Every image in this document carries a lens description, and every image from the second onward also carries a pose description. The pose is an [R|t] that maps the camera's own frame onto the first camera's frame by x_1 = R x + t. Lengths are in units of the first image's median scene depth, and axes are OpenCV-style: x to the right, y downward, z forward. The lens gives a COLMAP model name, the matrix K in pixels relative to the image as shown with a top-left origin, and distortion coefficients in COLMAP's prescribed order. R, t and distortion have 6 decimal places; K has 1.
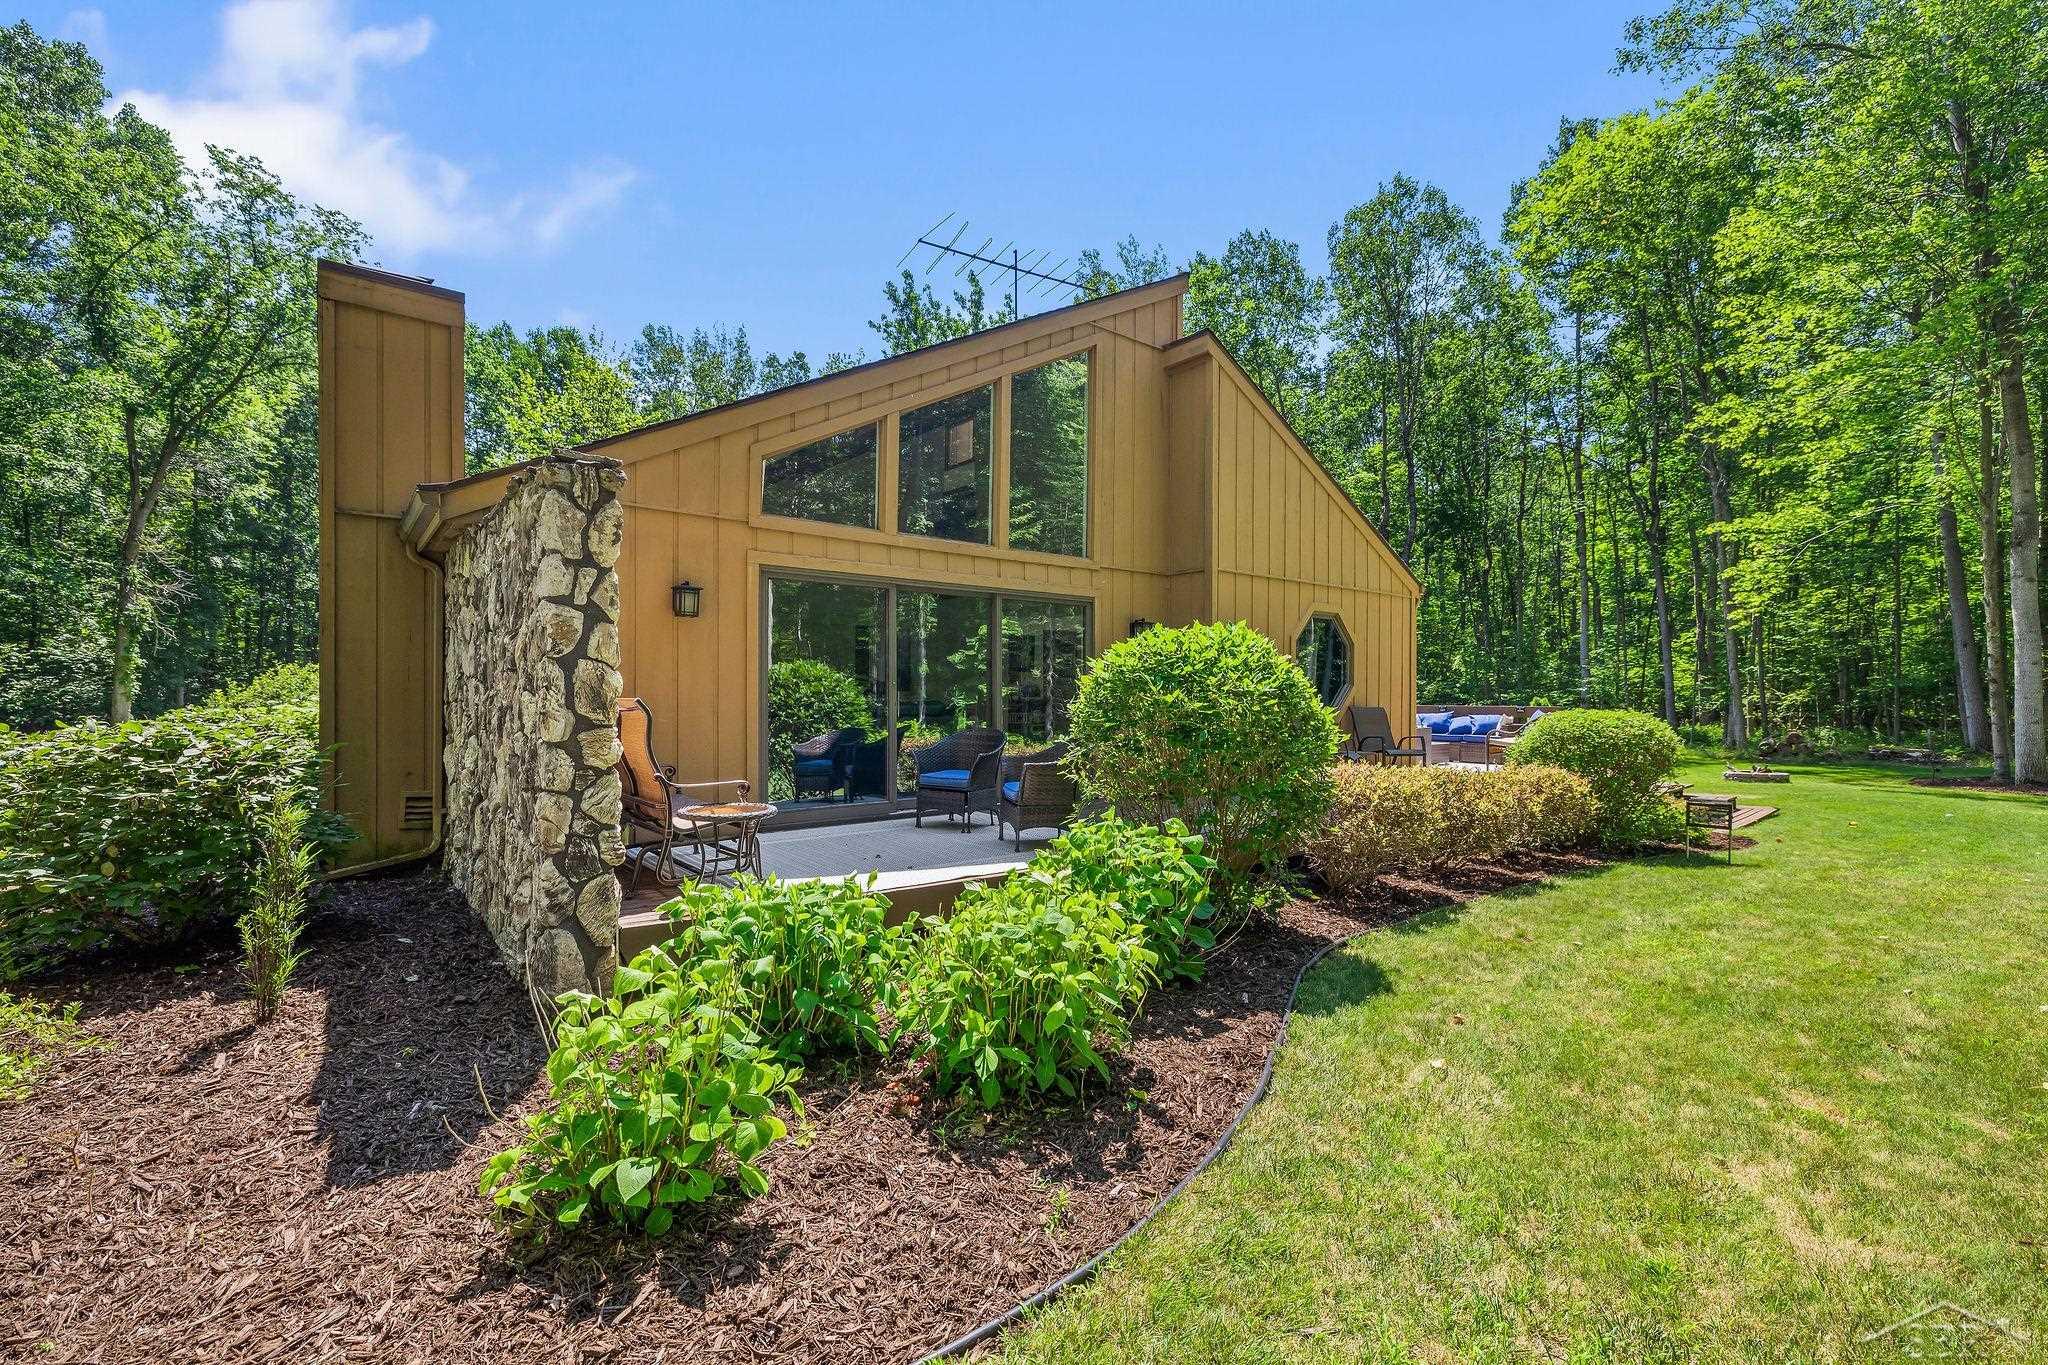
lens RADIAL K [[890.4, 0, 1024.0], [0, 890.4, 682.5], [0, 0, 1]] dist [0.002309, 0.000545]
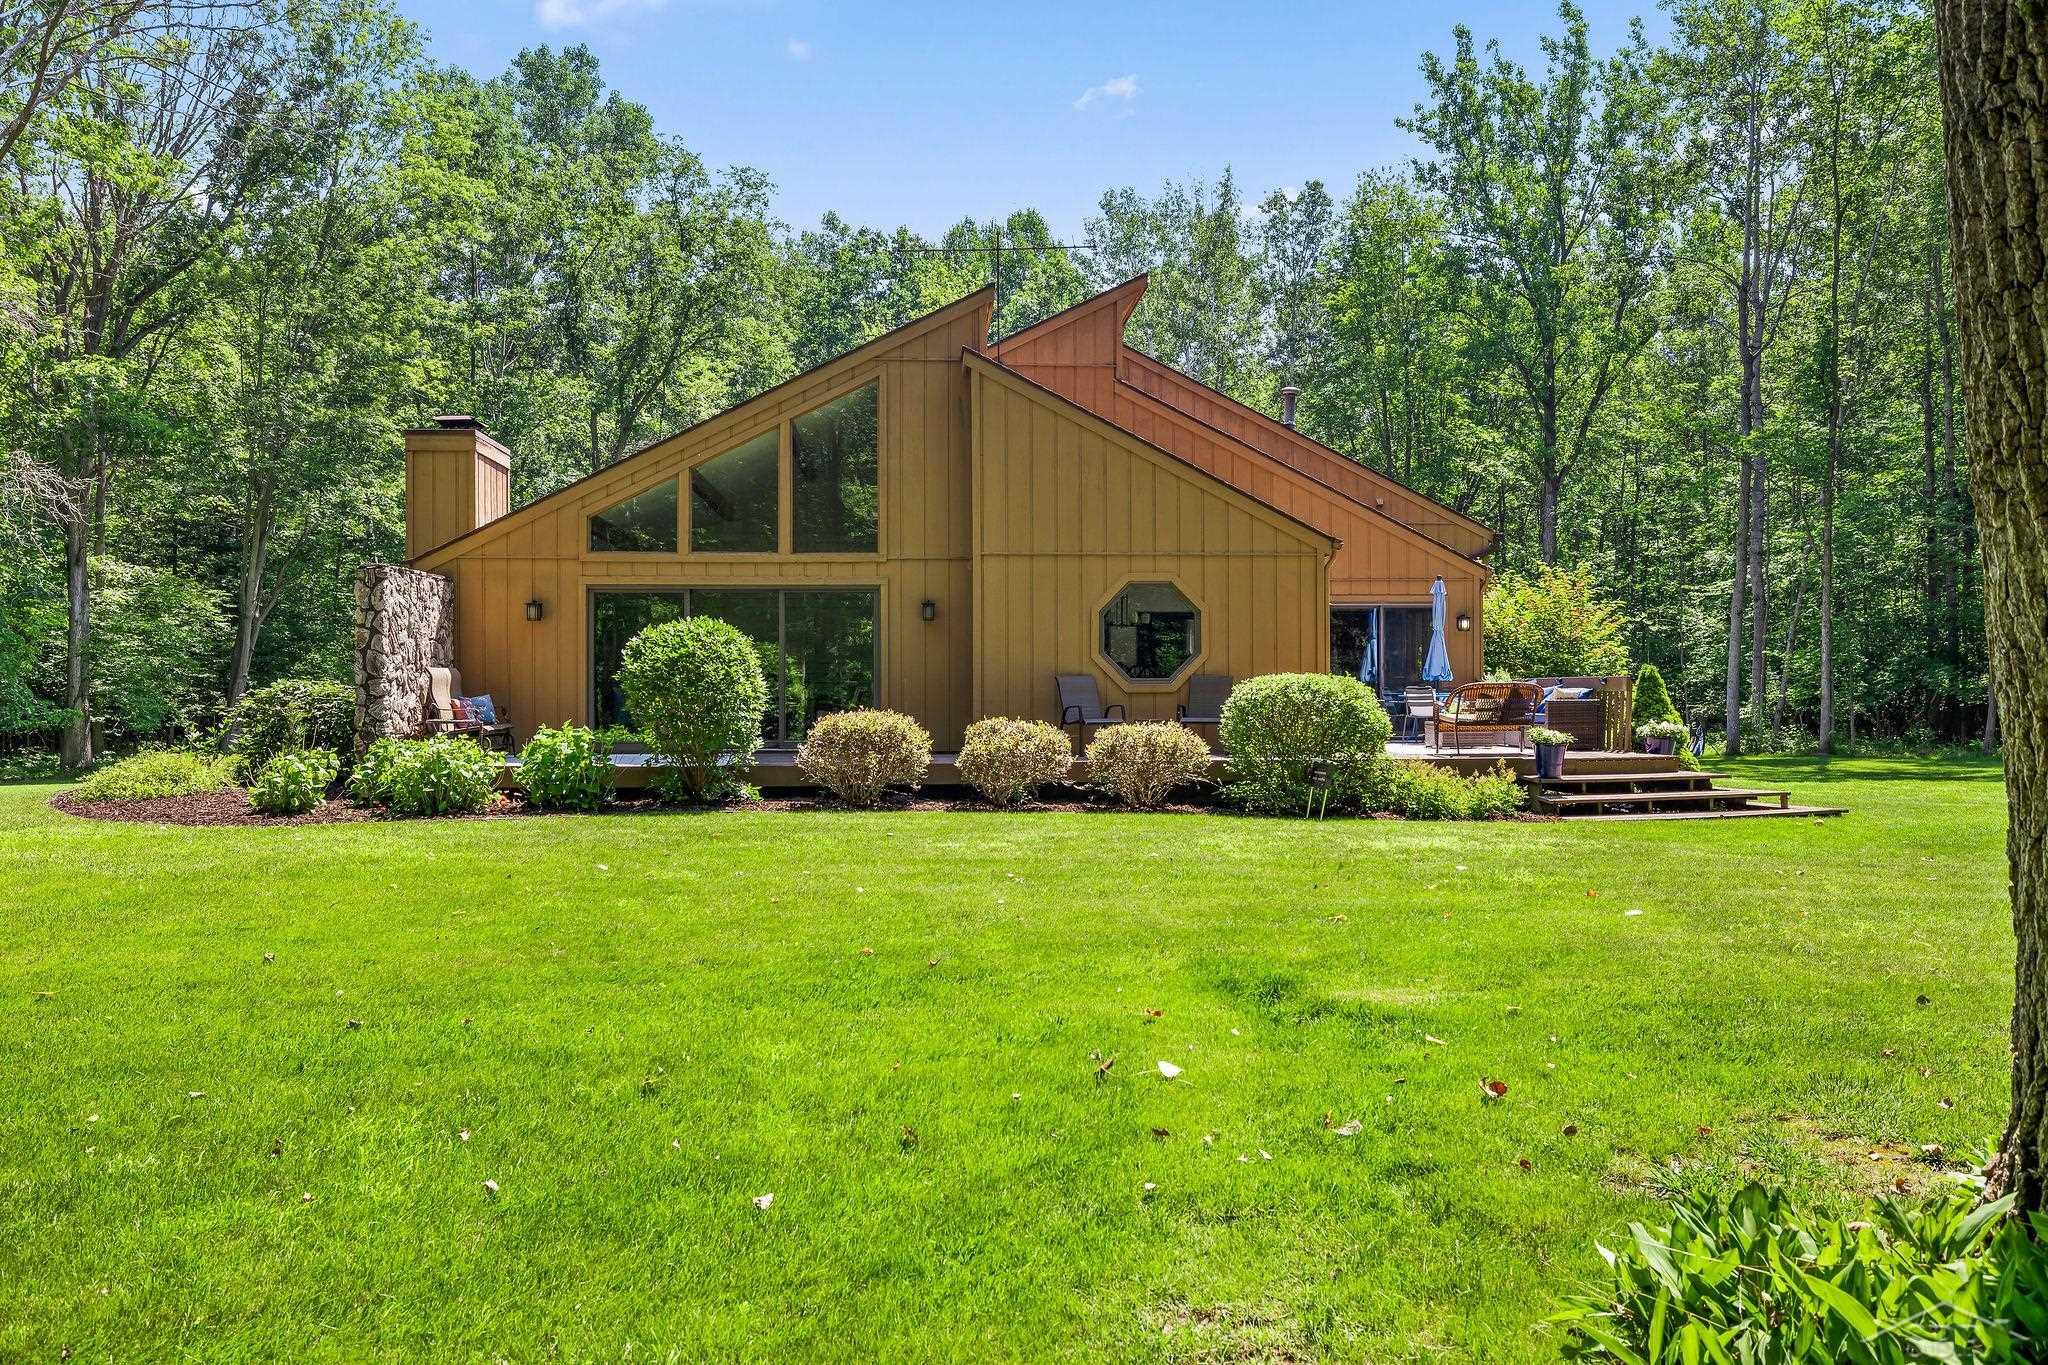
lens RADIAL K [[1502.9, 0, 1024.0], [0, 1502.9, 682.5], [0, 0, 1]] dist [-0.001698, -0.002170]
pose [[0.825811, -0.009570, -0.563866, 0.349913], [0.016332, 0.999842, 0.006949, 0.006721], [0.563711, -0.014948, 0.825837, -0.145857]]
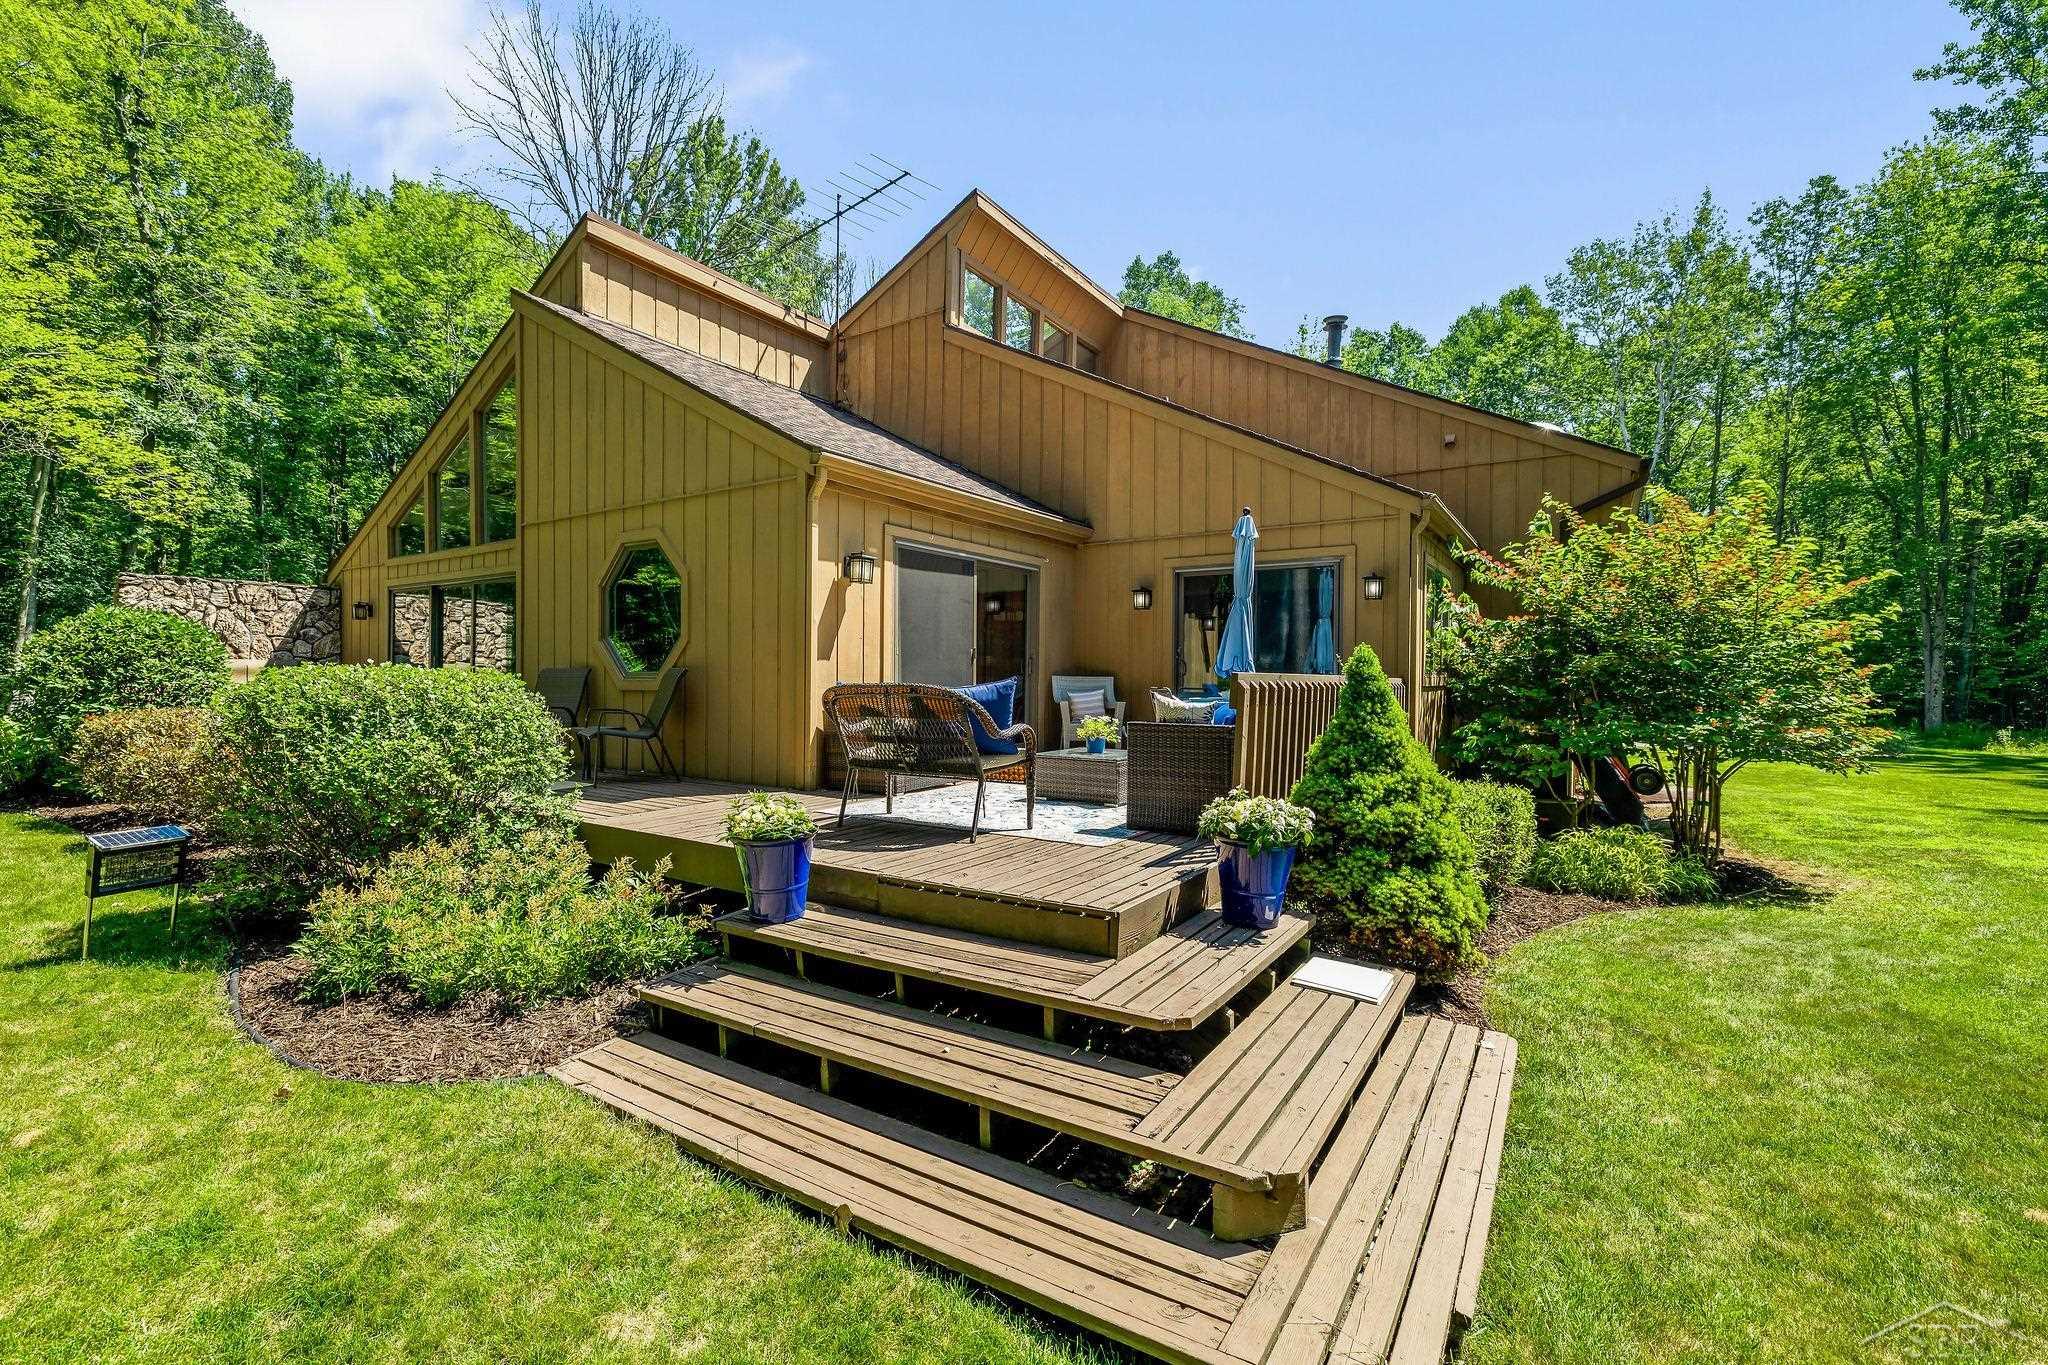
lens RADIAL K [[890.4, 0, 1024.0], [0, 890.4, 682.5], [0, 0, 1]] dist [0.002309, 0.000545]
pose [[0.314716, -0.002507, -0.949183, 0.341482], [0.016147, 0.999866, 0.002713, 0.013070], [0.949049, -0.016180, 0.314714, 0.315995]]
